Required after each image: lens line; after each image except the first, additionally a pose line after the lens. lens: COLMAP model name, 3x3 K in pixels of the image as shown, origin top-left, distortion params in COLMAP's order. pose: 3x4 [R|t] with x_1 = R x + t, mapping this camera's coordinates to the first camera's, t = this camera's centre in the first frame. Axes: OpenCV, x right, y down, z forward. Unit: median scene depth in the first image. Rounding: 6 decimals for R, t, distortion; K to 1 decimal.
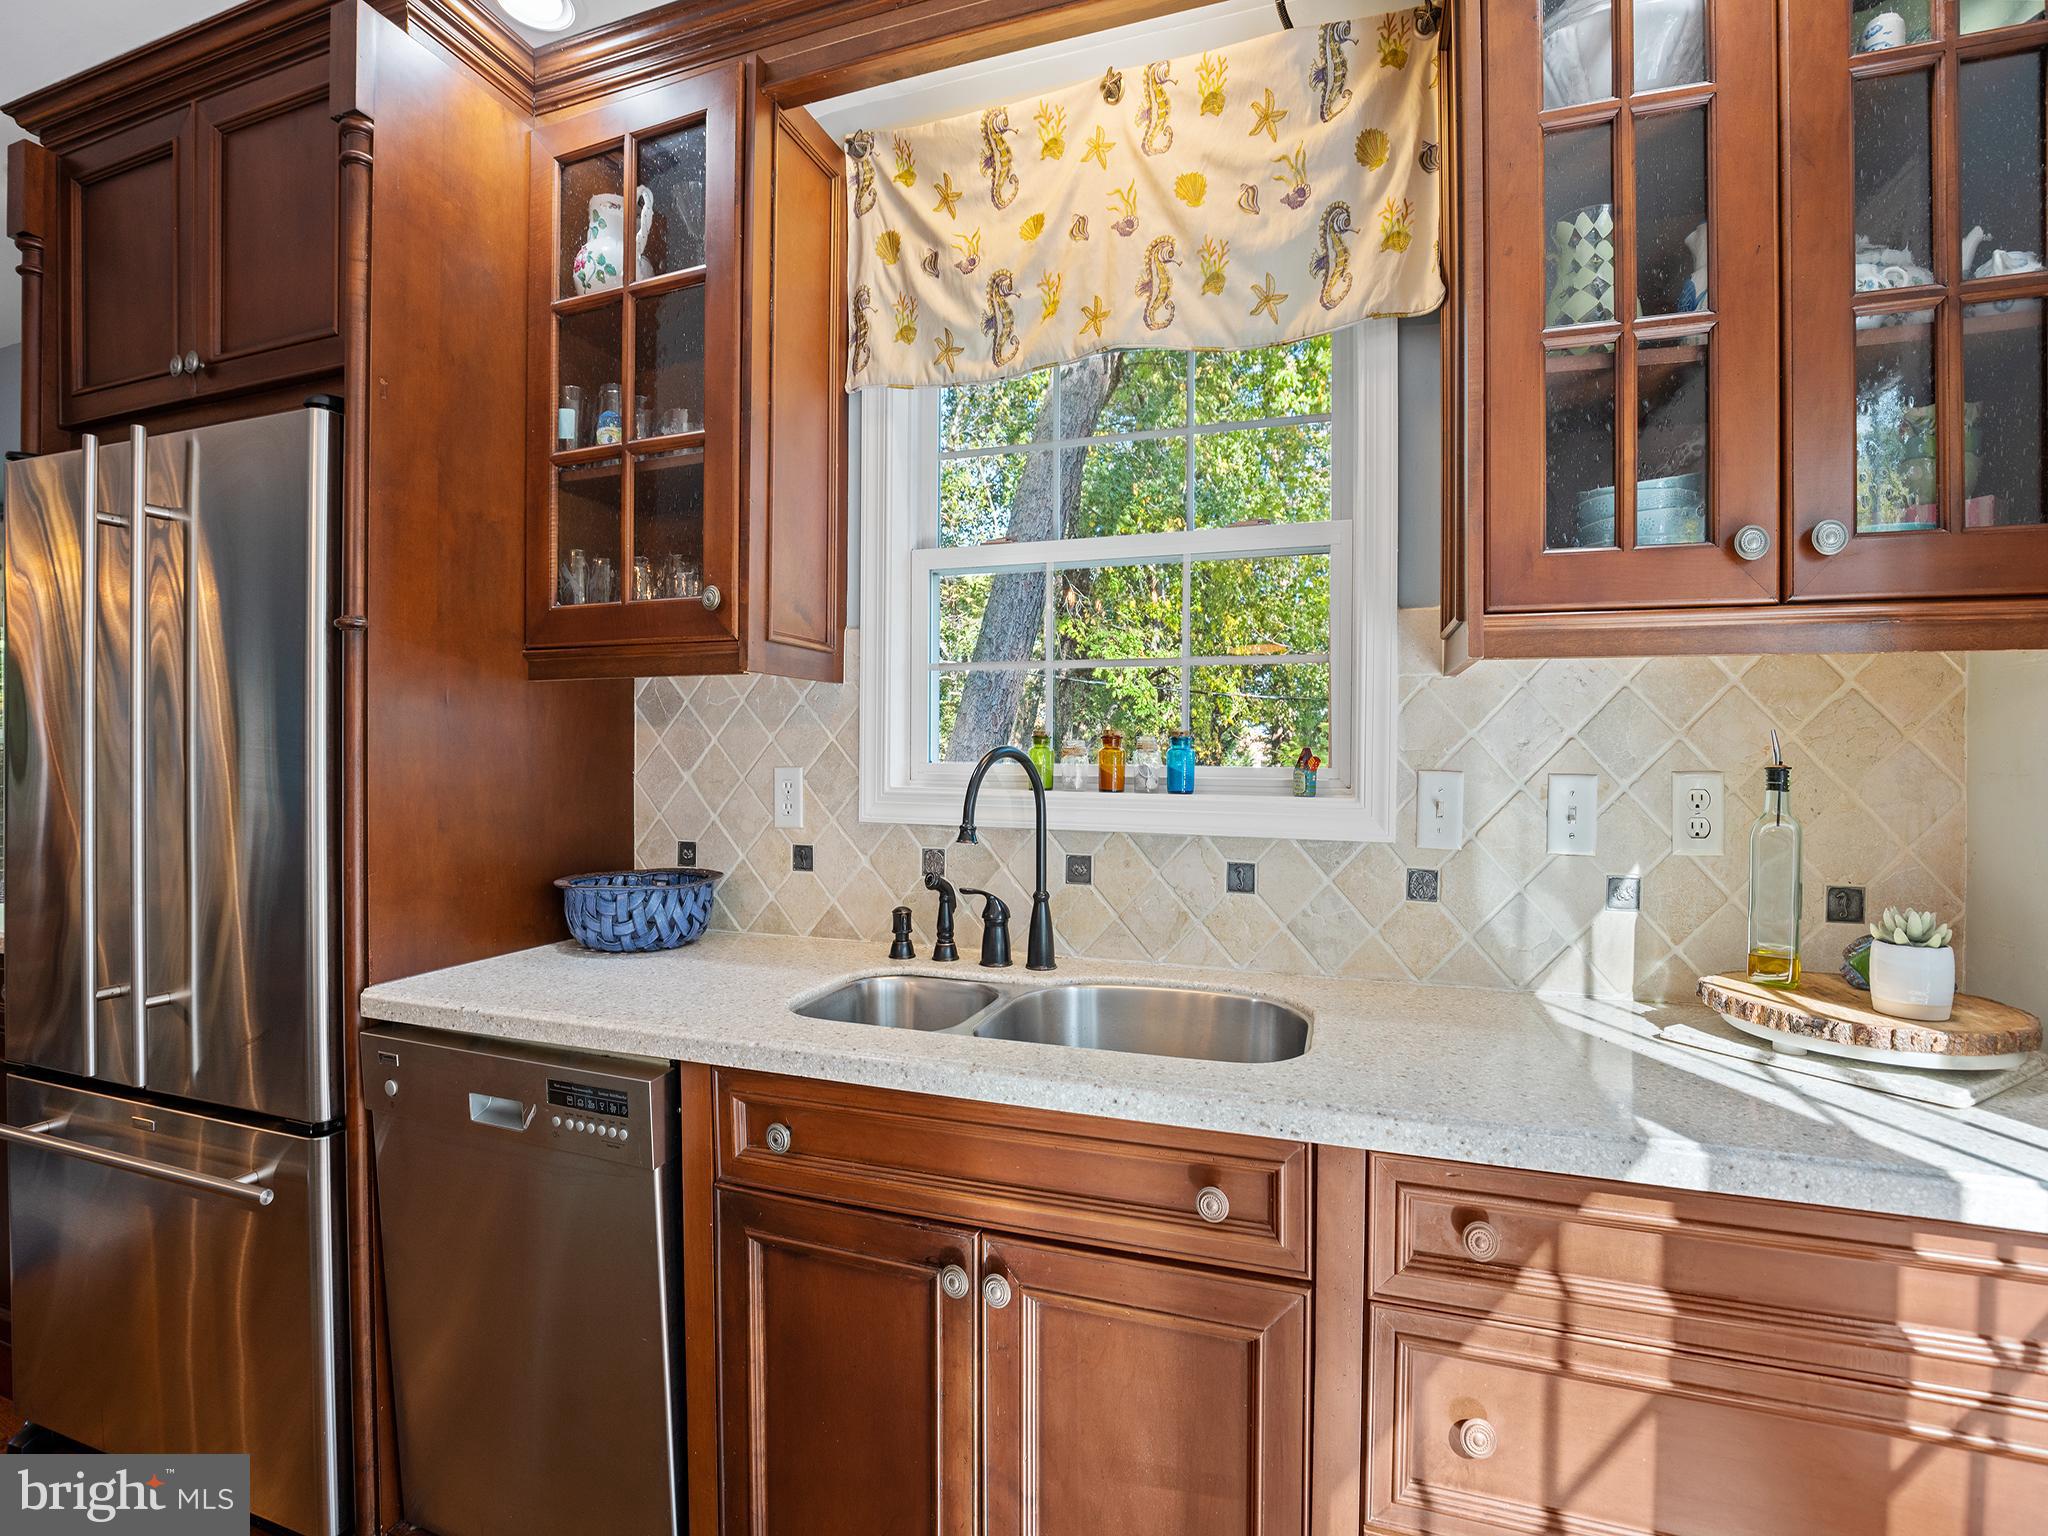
lens RADIAL K [[937.6, 0, 1034.6], [0, 937.6, 756.7], [0, 0, 1]] dist [-0.028591, 0.004767]
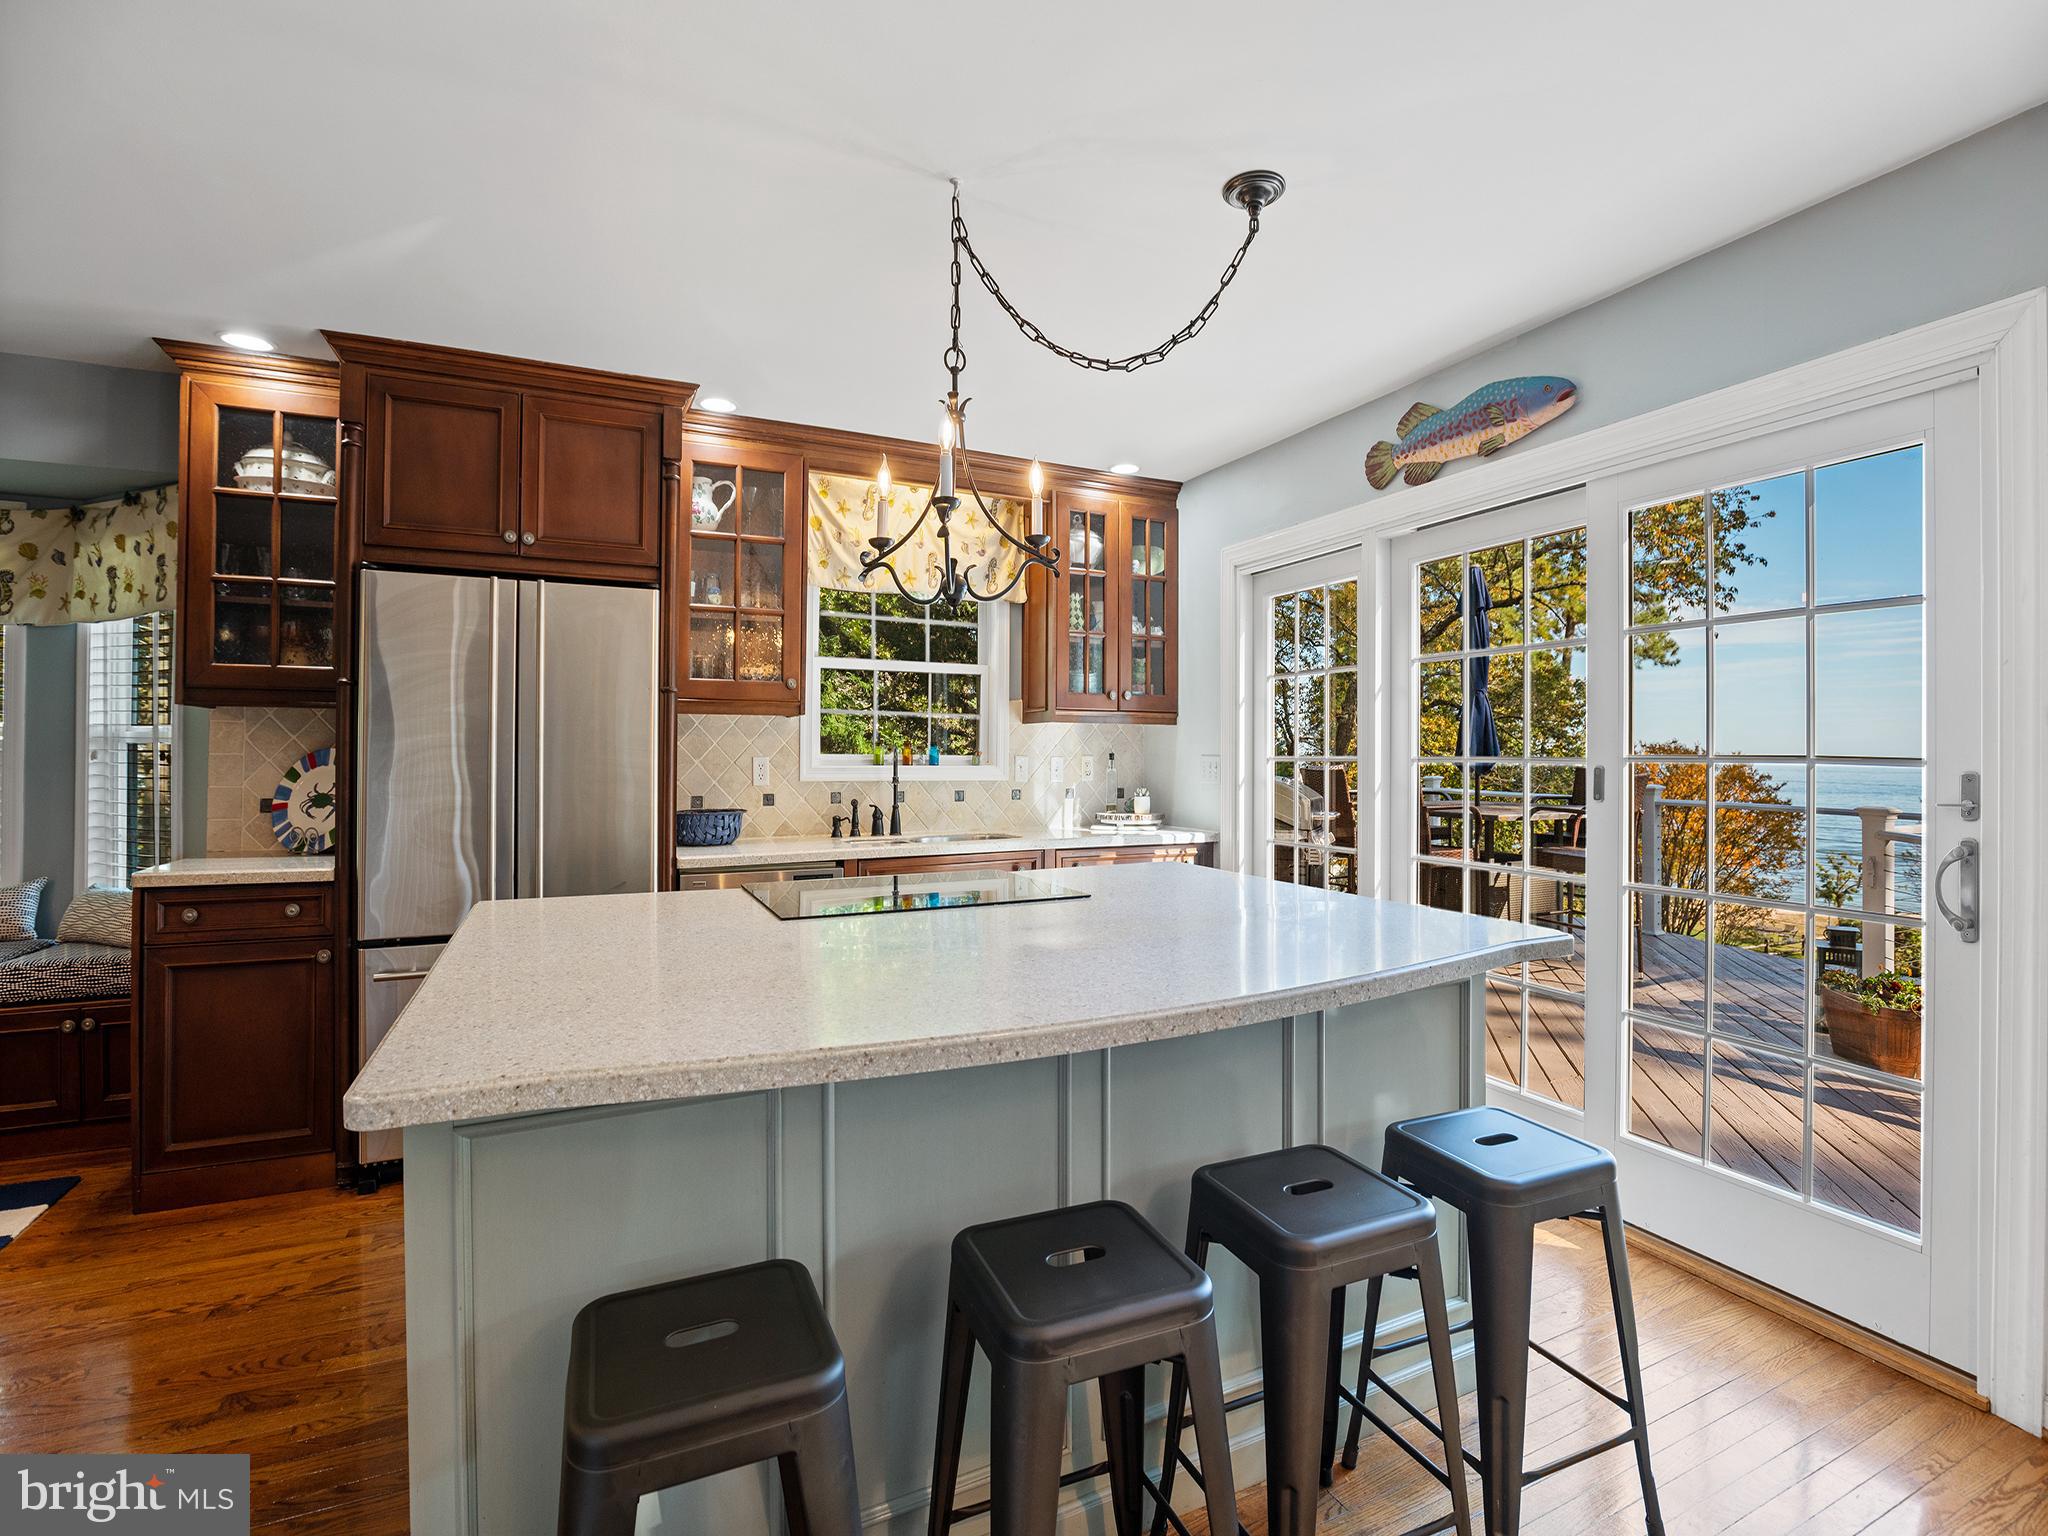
lens RADIAL K [[937.6, 0, 1030.8], [0, 937.6, 746.9], [0, 0, 1]] dist [-0.028591, 0.004767]
pose [[0.714897, 0.004452, 0.699216, -1.604985], [0.007536, 0.999873, -0.014071, 0.028593], [-0.699190, 0.015329, 0.714772, -1.135493]]
